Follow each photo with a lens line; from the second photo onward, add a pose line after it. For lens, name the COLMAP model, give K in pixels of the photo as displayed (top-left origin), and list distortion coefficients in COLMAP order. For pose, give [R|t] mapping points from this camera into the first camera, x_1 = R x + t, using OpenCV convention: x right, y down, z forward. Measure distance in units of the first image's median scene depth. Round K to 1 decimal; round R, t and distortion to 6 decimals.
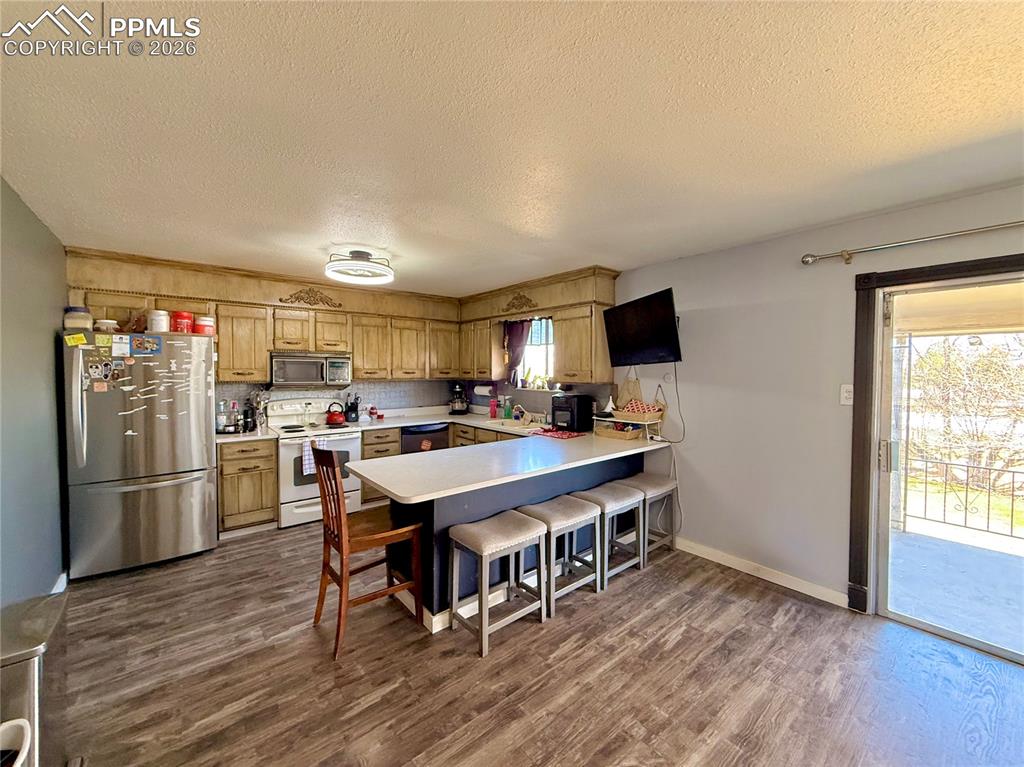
lens RADIAL K [[405.7, 0, 510.2], [0, 405.7, 381.8], [0, 0, 1]] dist [0.000383, 0.000195]
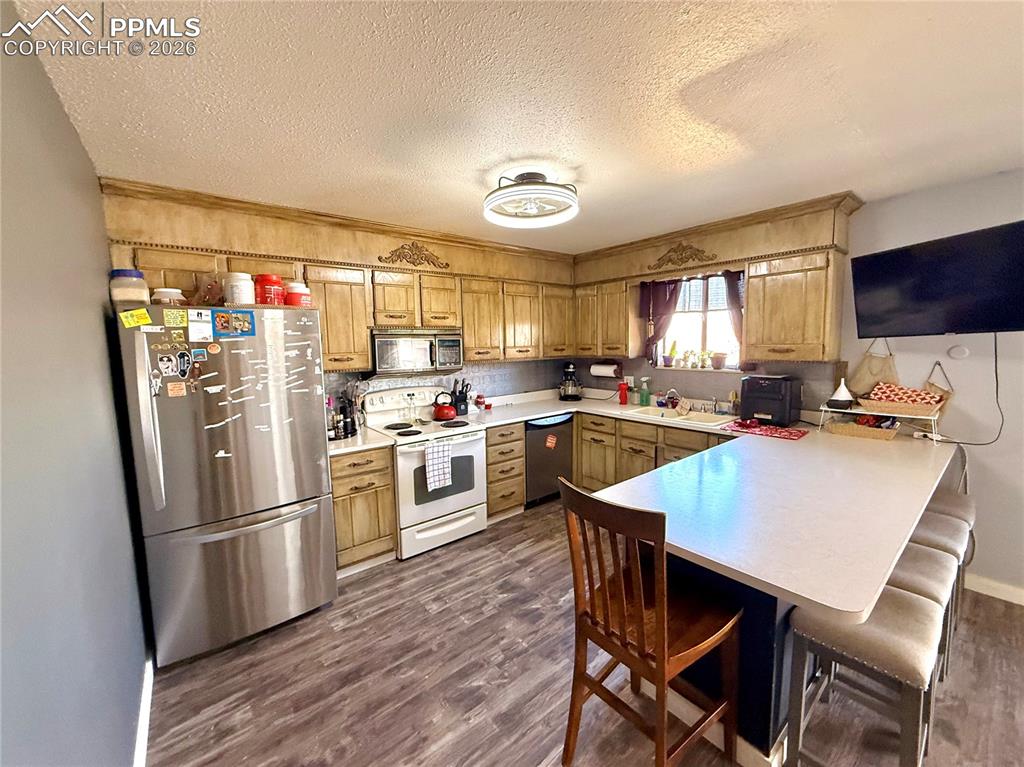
lens RADIAL K [[405.7, 0, 510.2], [0, 405.7, 381.8], [0, 0, 1]] dist [0.000383, 0.000195]
pose [[0.999603, -0.023252, -0.015911, -0.331169], [0.024315, 0.997233, 0.070252, -0.023729], [0.014234, -0.070611, 0.997402, 0.253524]]
